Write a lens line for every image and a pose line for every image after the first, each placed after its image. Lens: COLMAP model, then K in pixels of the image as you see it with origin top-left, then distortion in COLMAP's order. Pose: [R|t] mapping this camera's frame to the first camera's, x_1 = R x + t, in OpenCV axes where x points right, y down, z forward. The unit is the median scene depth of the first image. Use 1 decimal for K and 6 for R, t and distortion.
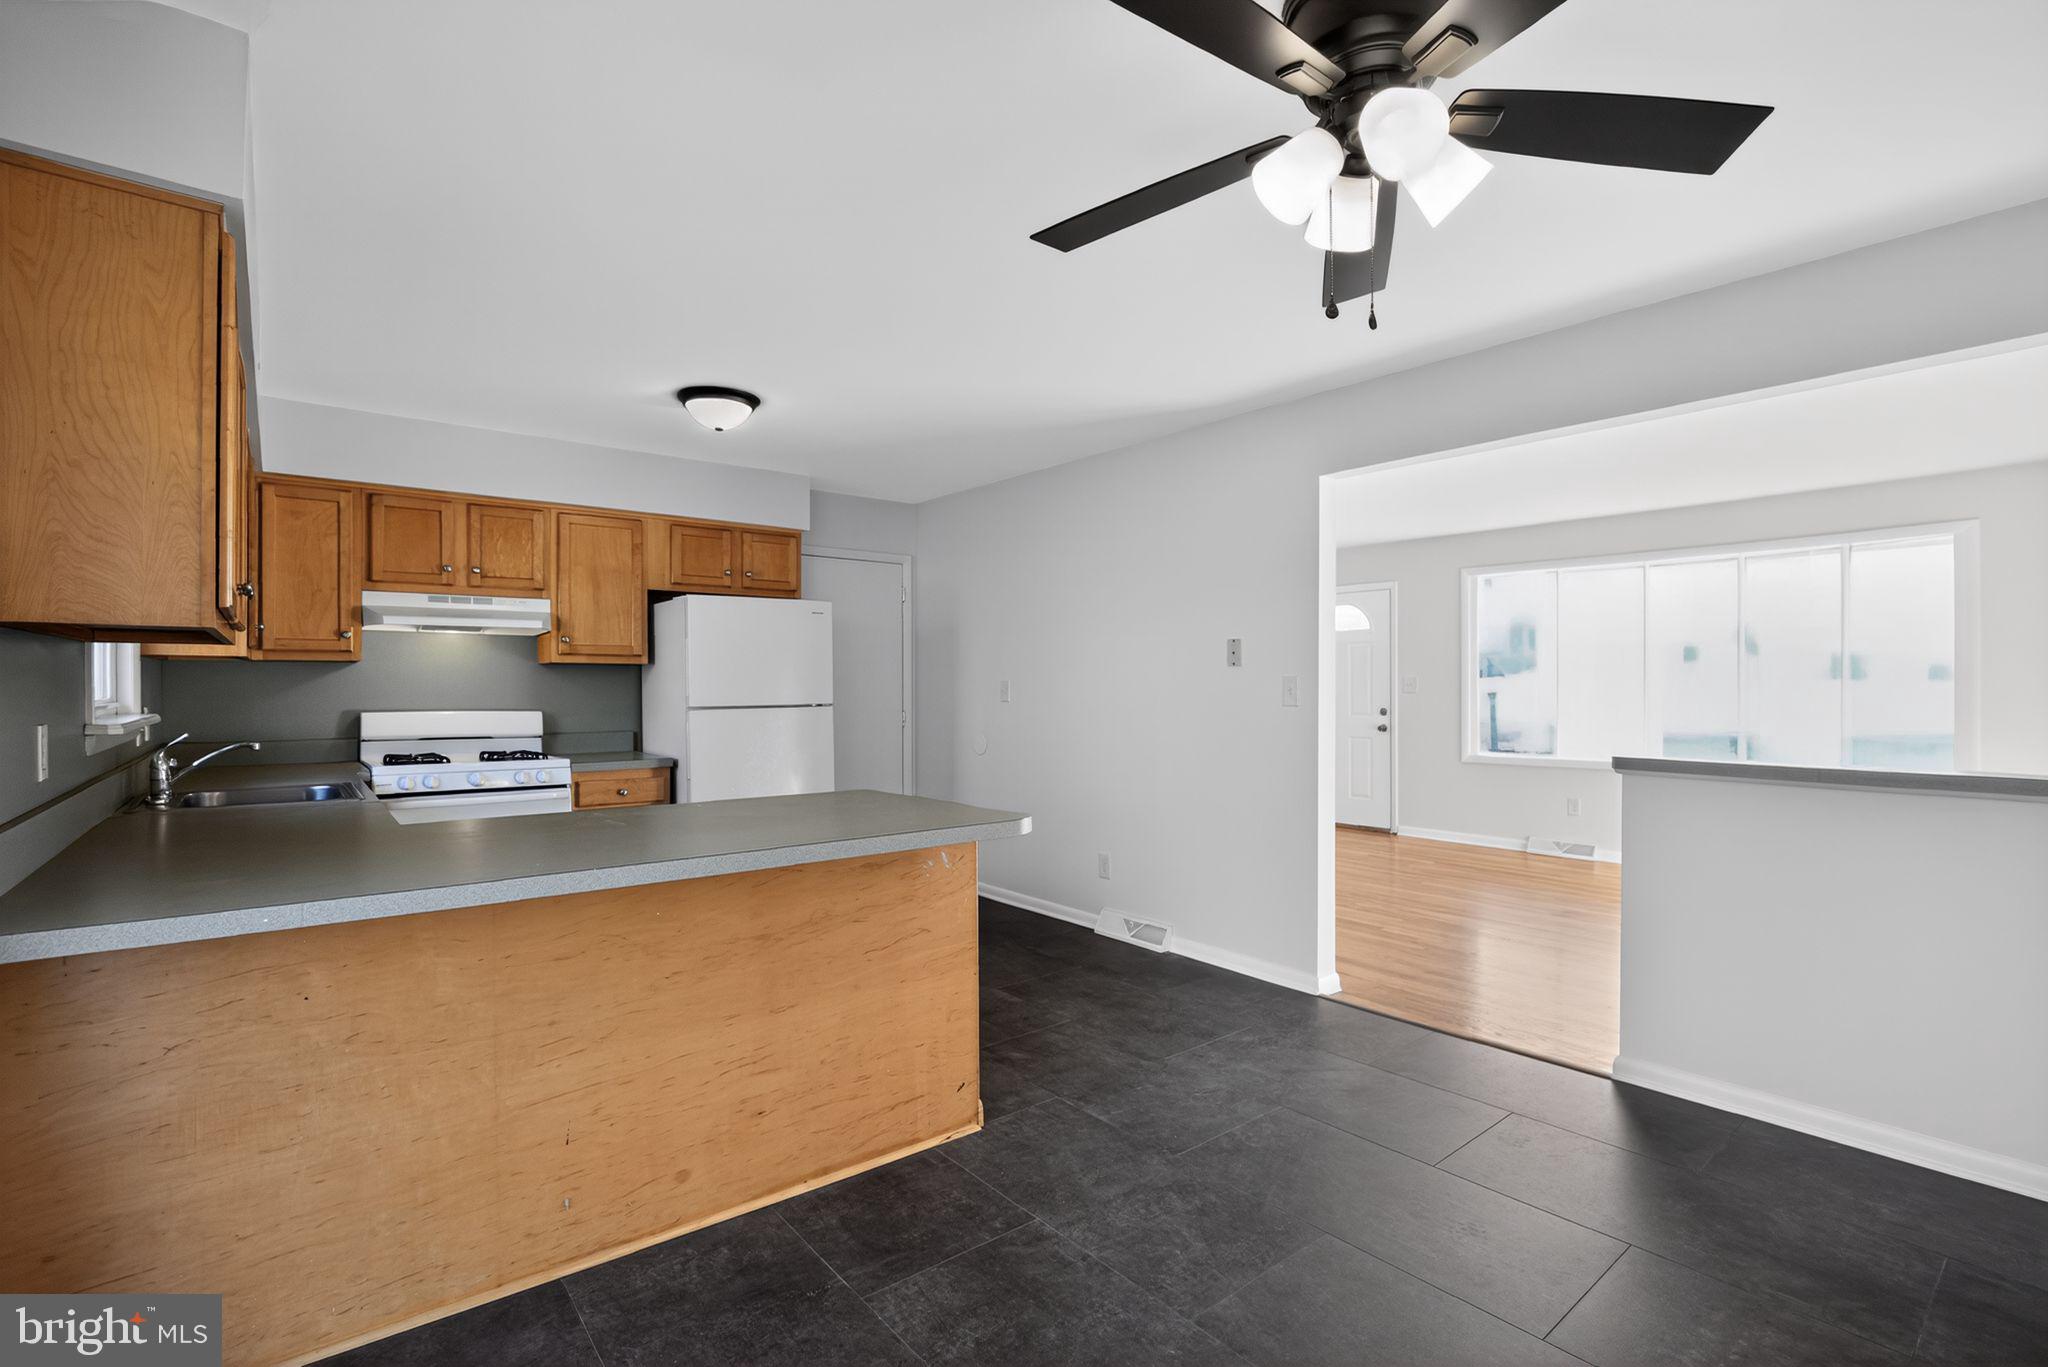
lens RADIAL K [[950.5, 0, 1021.8], [0, 950.5, 688.8], [0, 0, 1]] dist [-0.033358, 0.003704]
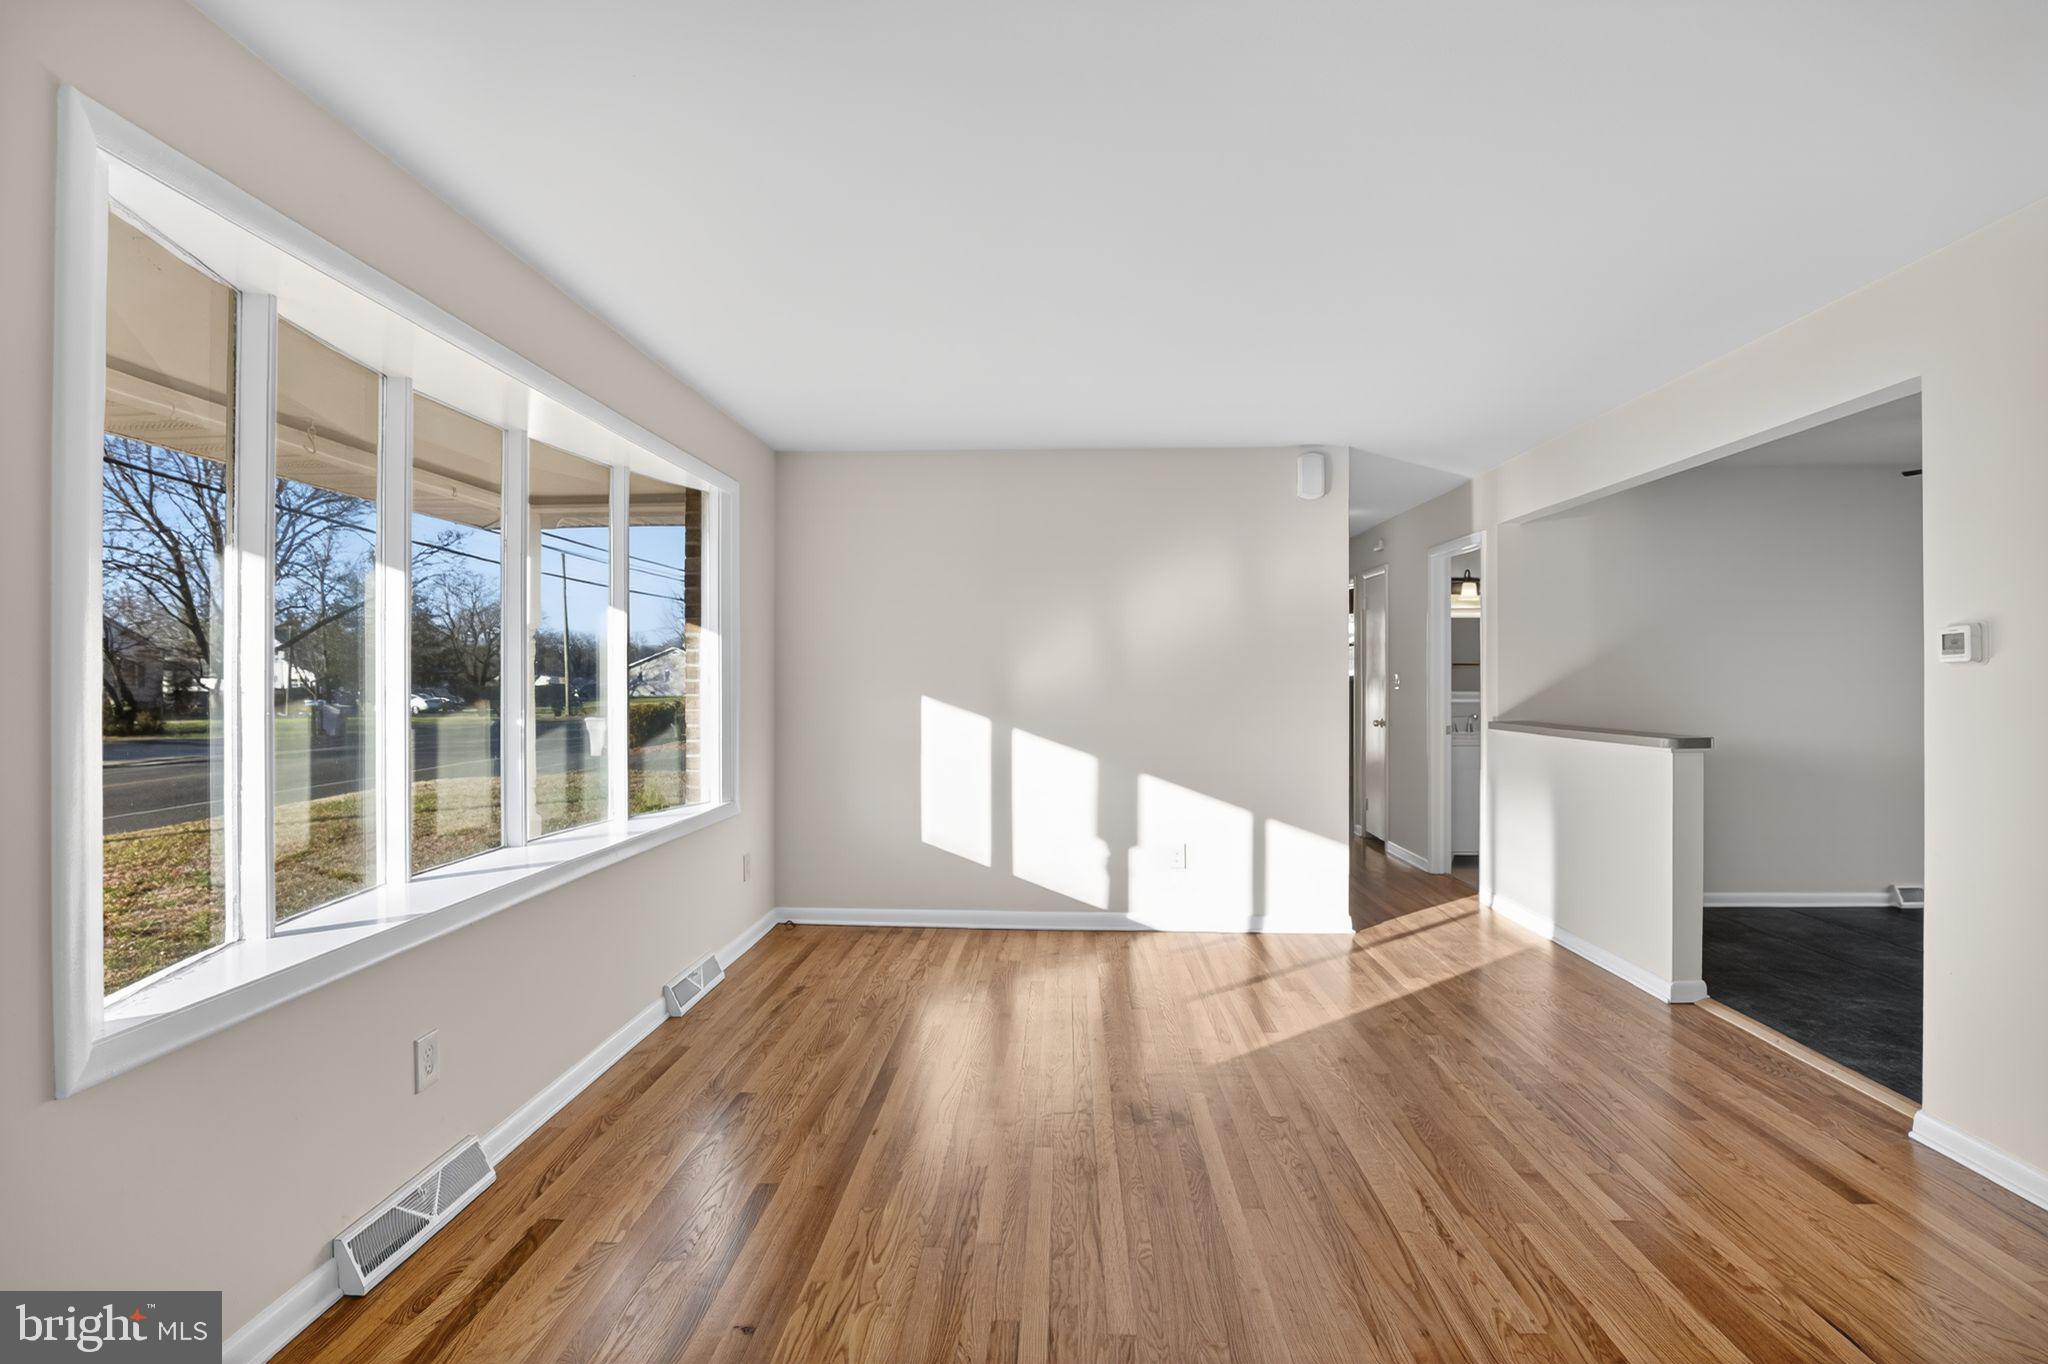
lens RADIAL K [[950.5, 0, 1025.9], [0, 950.5, 675.0], [0, 0, 1]] dist [-0.033358, 0.003704]
pose [[-0.749800, 0.004447, 0.661649, 0.342502], [0.006880, 0.999976, 0.001075, -0.010375], [-0.661628, 0.005358, -0.749813, 1.738730]]
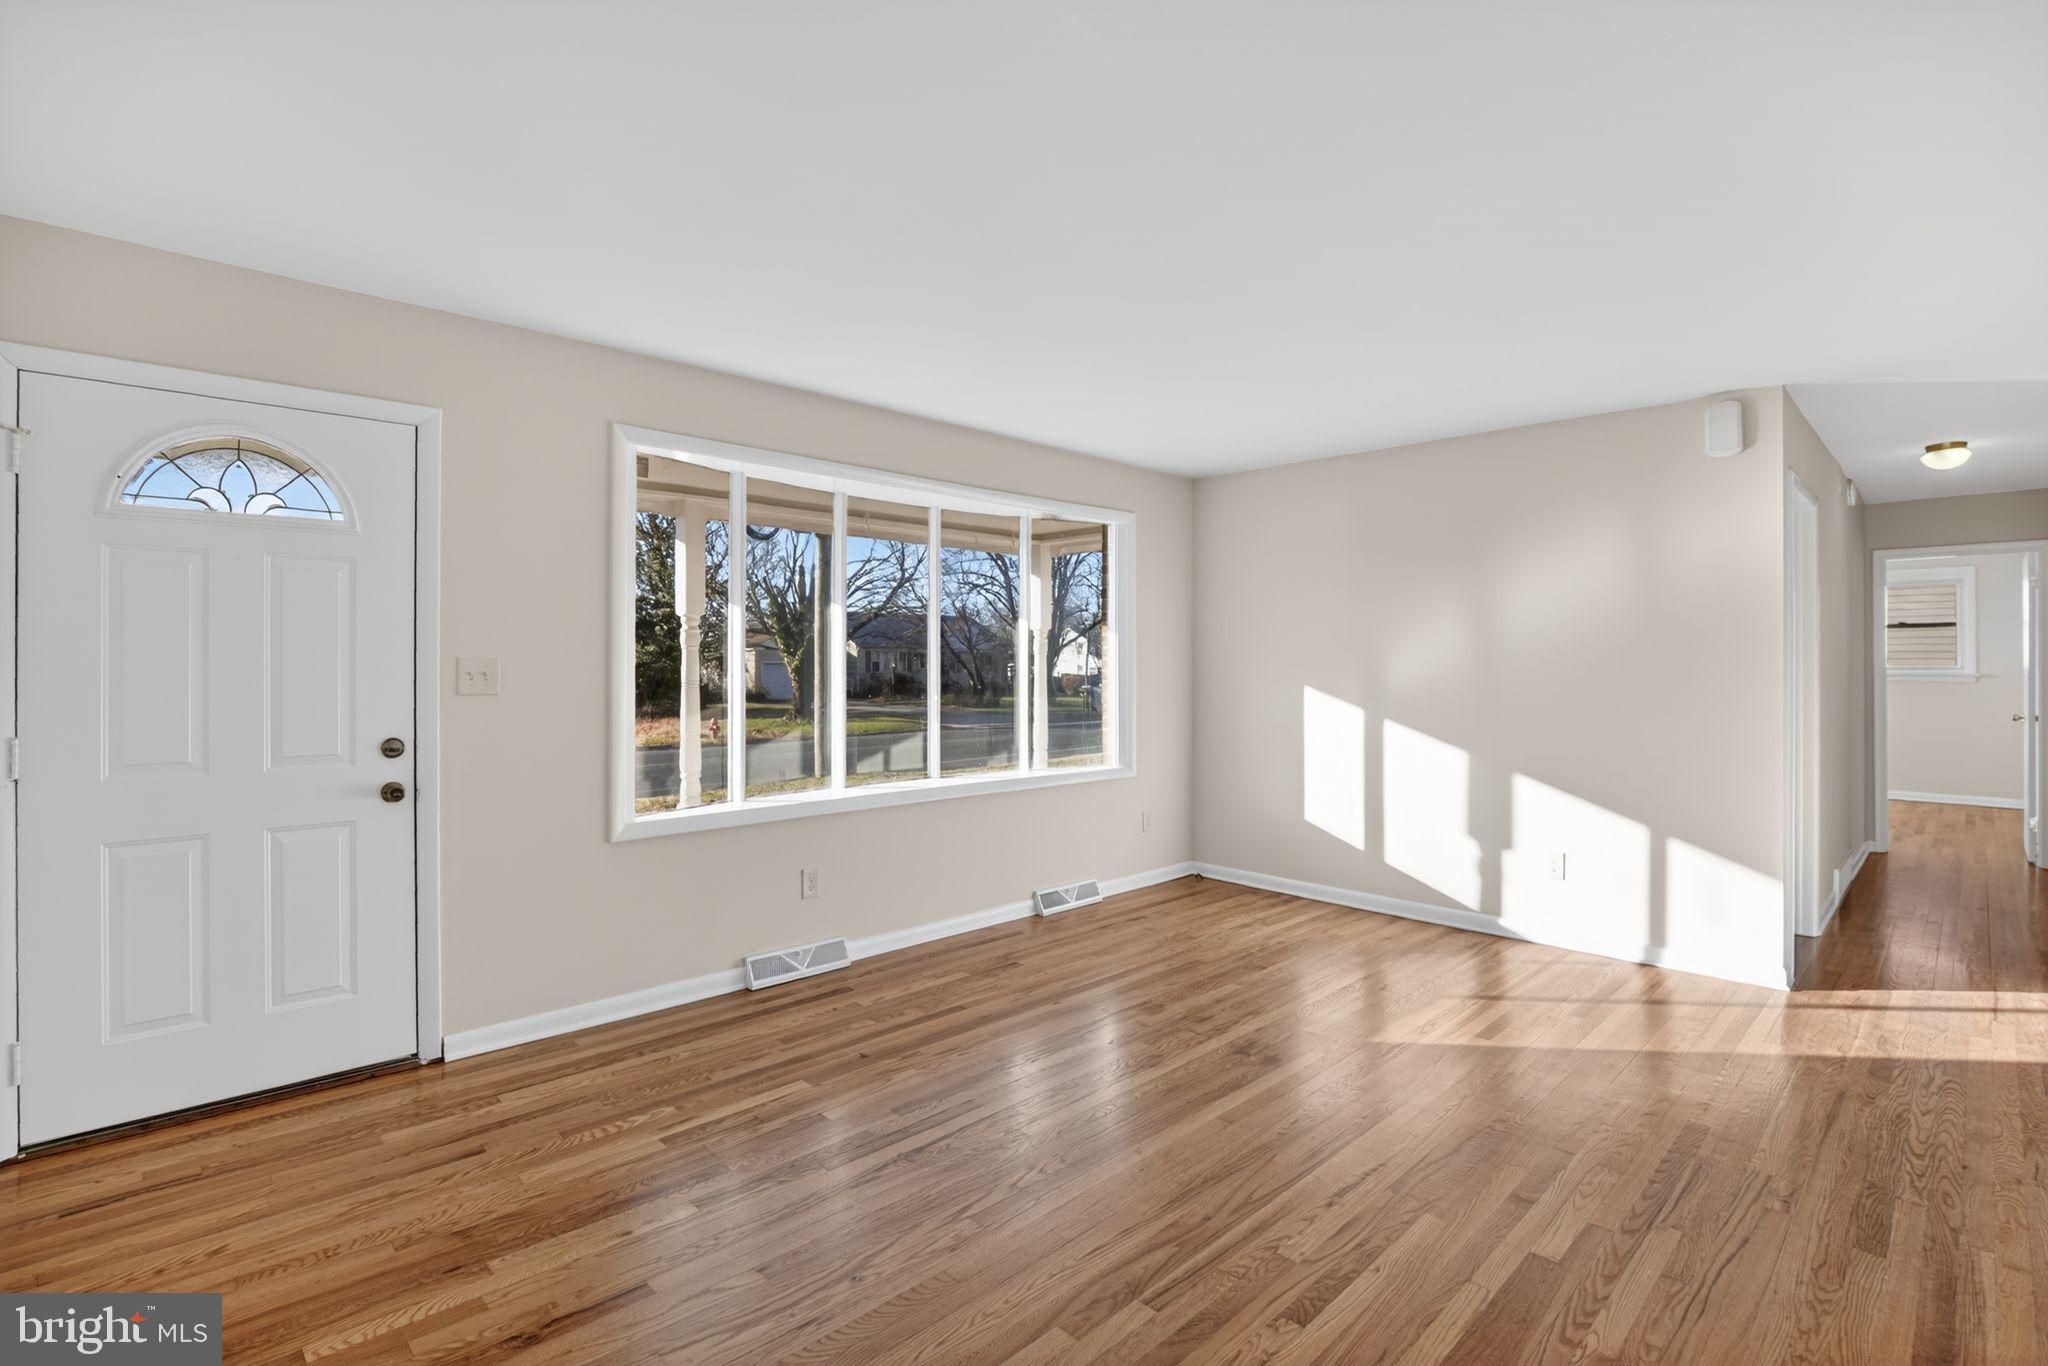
lens RADIAL K [[950.5, 0, 1019.1], [0, 950.5, 673.2], [0, 0, 1]] dist [-0.033358, 0.003704]
pose [[-0.088127, -0.005786, 0.996092, -0.012676], [0.004694, 0.999970, 0.006224, -0.011658], [-0.996098, 0.005224, -0.088097, 1.450515]]
